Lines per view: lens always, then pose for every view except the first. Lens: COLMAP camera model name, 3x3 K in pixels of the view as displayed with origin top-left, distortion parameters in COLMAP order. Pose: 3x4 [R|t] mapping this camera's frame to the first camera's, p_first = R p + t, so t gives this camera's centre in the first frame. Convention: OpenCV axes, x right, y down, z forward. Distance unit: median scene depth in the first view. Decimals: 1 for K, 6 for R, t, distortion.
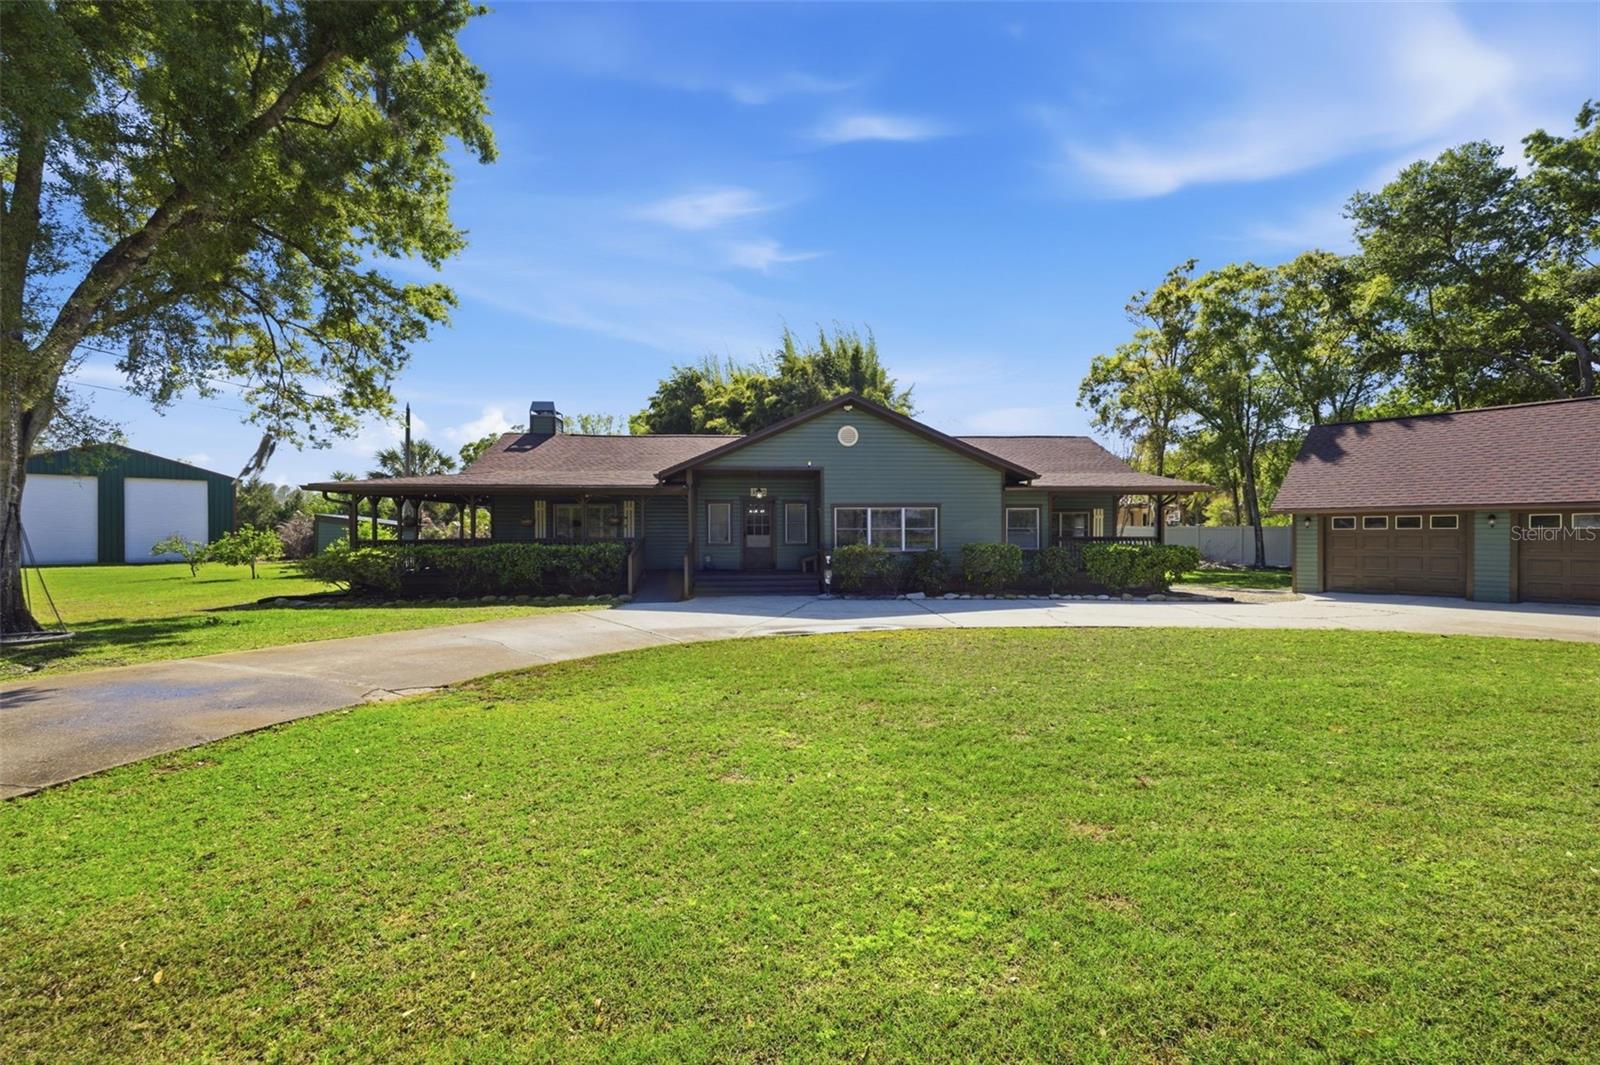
lens RADIAL K [[658.8, 0, 801.8], [0, 658.8, 545.7], [0, 0, 1]] dist [0.000906, 0.000272]
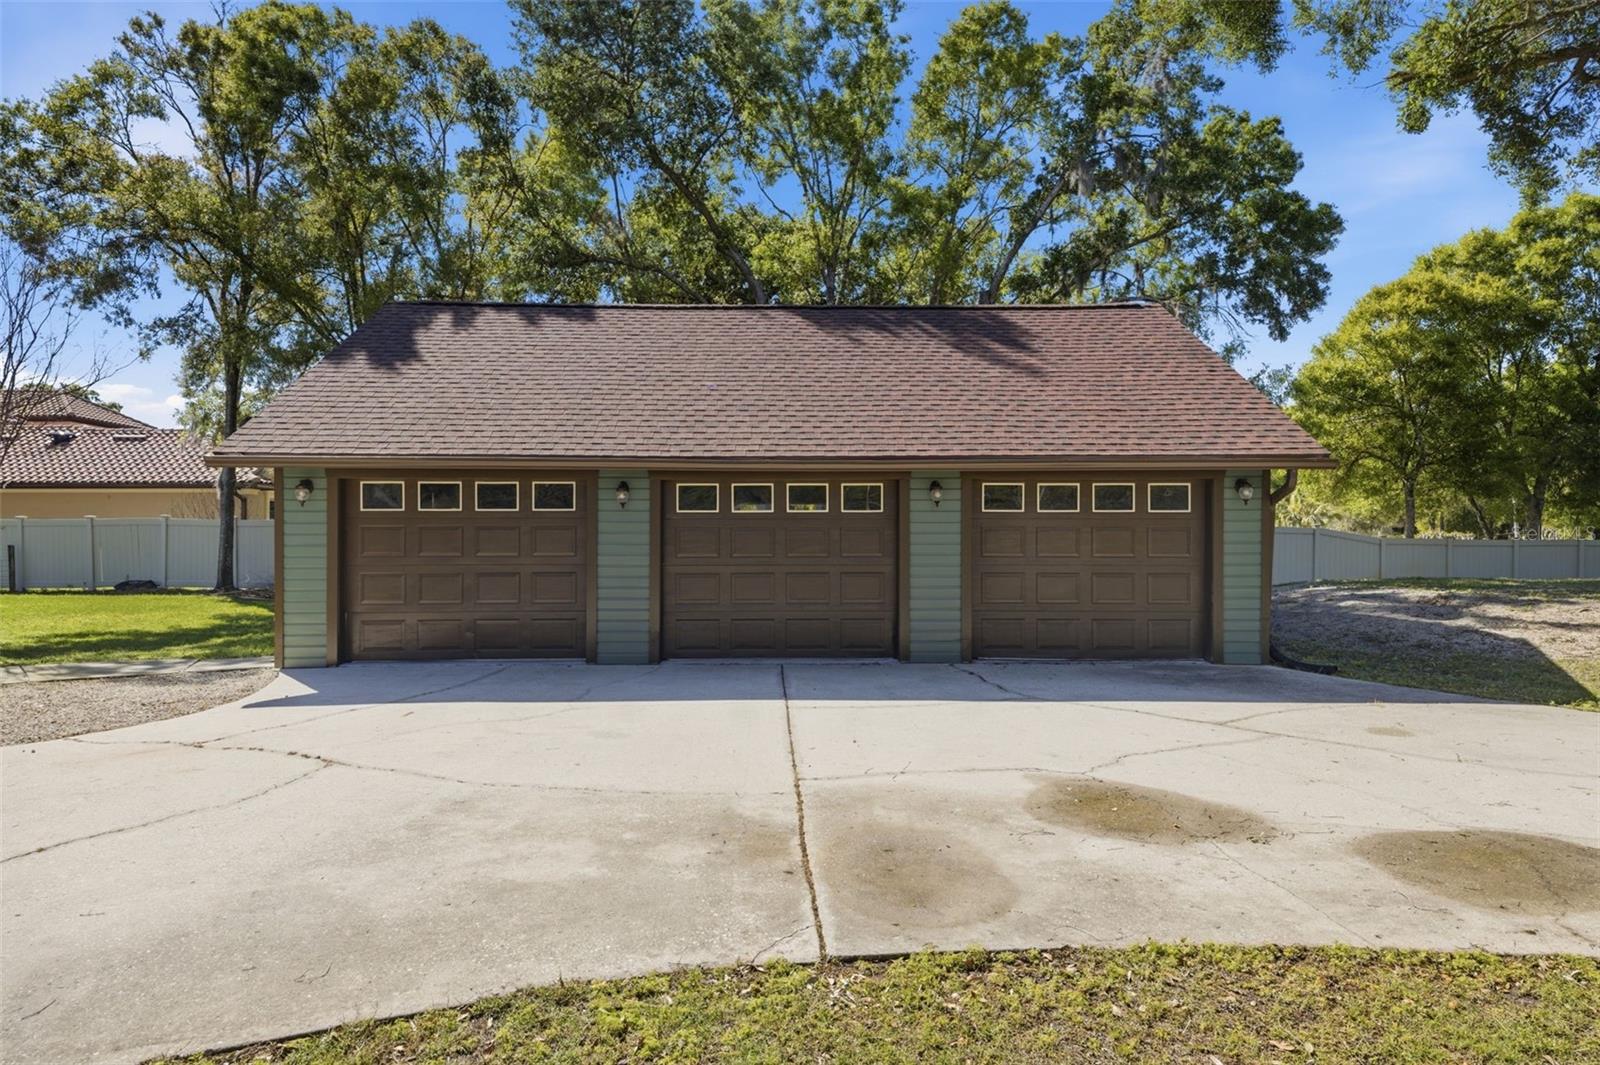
lens RADIAL K [[604.7, 0, 797.3], [0, 604.7, 535.1], [0, 0, 1]] dist [0.056959, -0.020276]
pose [[0.629198, 0.016128, 0.777078, 0.717773], [0.010315, 0.999523, -0.029096, 0.005900], [-0.777177, 0.026323, 0.628731, 0.572399]]
